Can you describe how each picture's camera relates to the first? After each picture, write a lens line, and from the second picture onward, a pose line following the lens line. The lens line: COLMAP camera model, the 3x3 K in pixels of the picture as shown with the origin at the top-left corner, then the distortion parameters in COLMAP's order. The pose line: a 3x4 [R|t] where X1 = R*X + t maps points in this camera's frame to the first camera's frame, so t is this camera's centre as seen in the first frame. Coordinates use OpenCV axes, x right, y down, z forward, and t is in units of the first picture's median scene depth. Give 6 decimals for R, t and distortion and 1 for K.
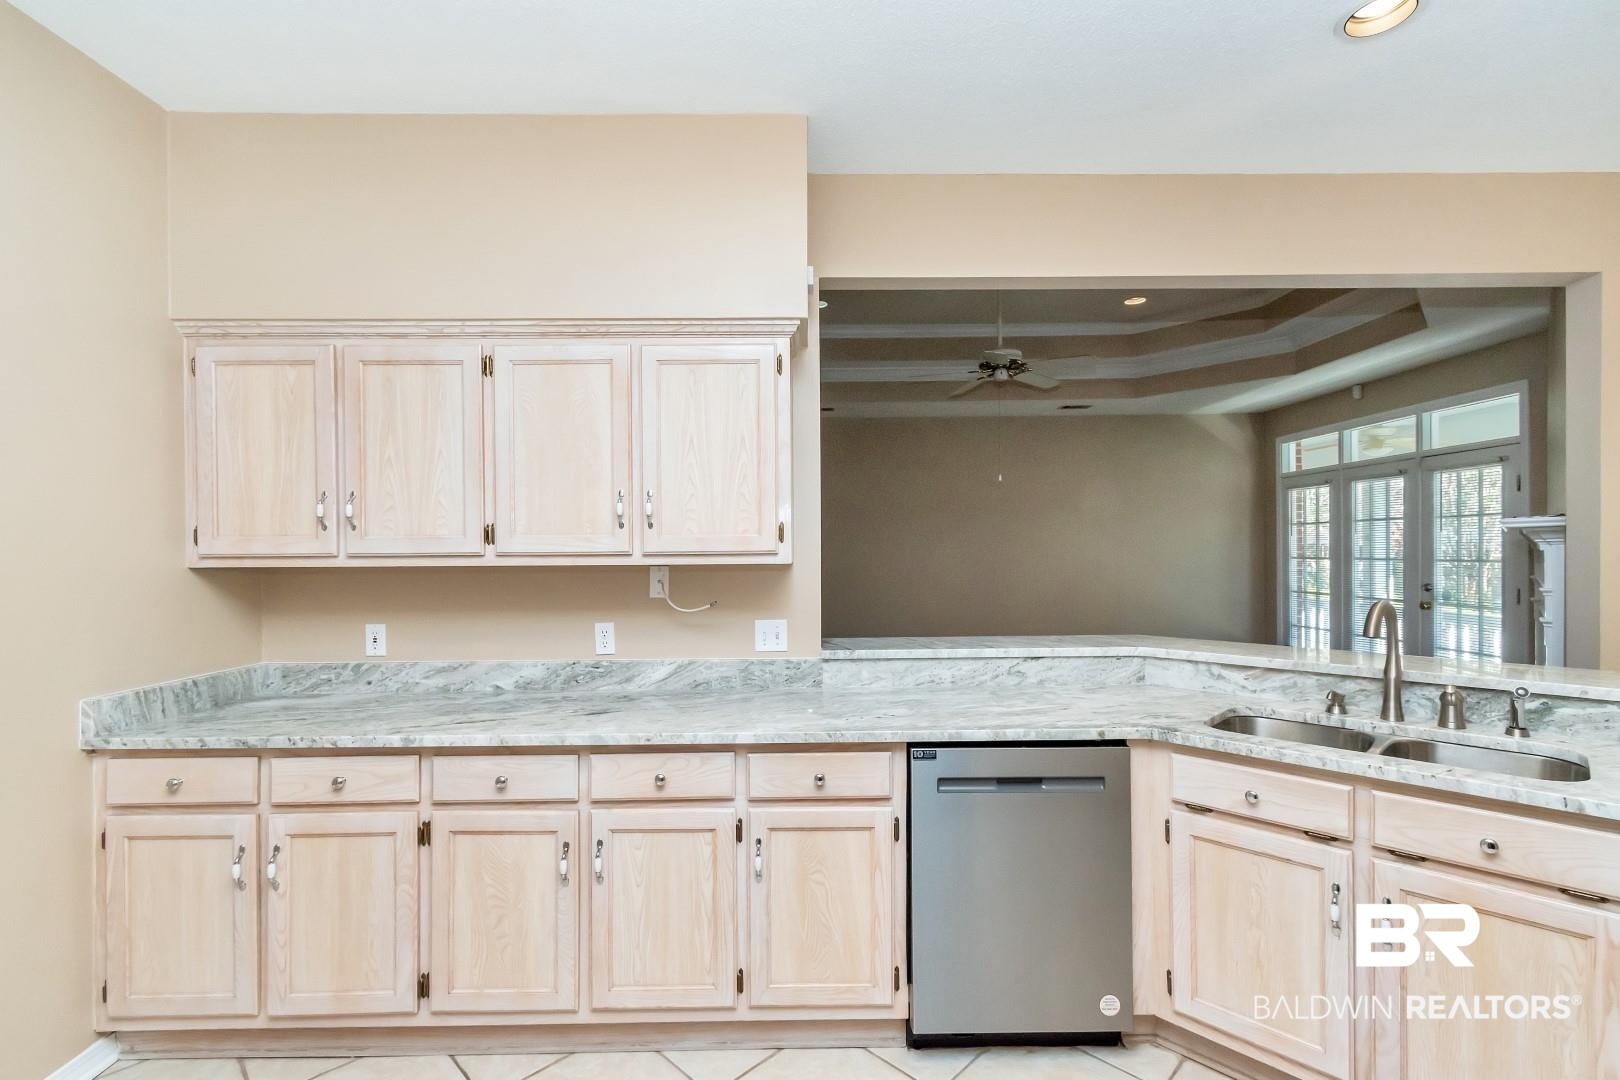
lens RADIAL K [[744.2, 0, 822.2], [0, 744.2, 552.5], [0, 0, 1]] dist [0.001221, 0.000079]
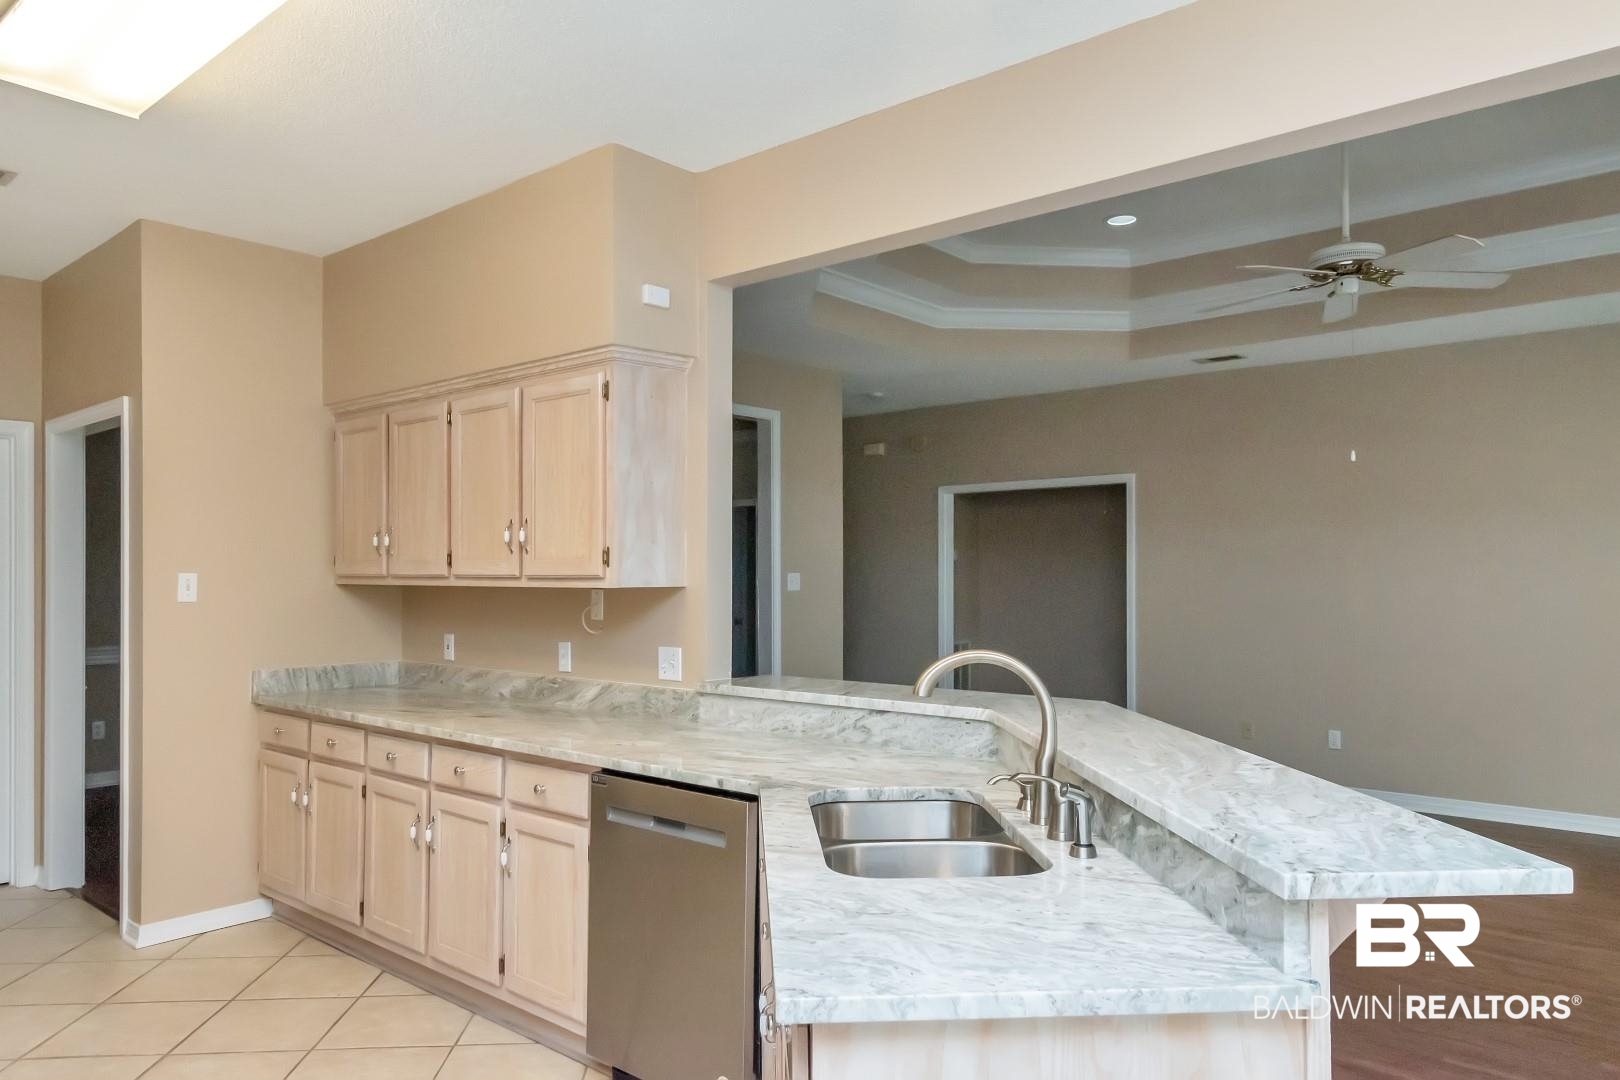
lens RADIAL K [[1138.3, 0, 825.9], [0, 1138.3, 566.1], [0, 0, 1]] dist [0.001746, -0.006177]
pose [[0.734563, 0.001314, -0.678539, 1.086979], [-0.007130, 0.999958, -0.005783, -0.006692], [0.678503, 0.009086, 0.734542, 0.063966]]
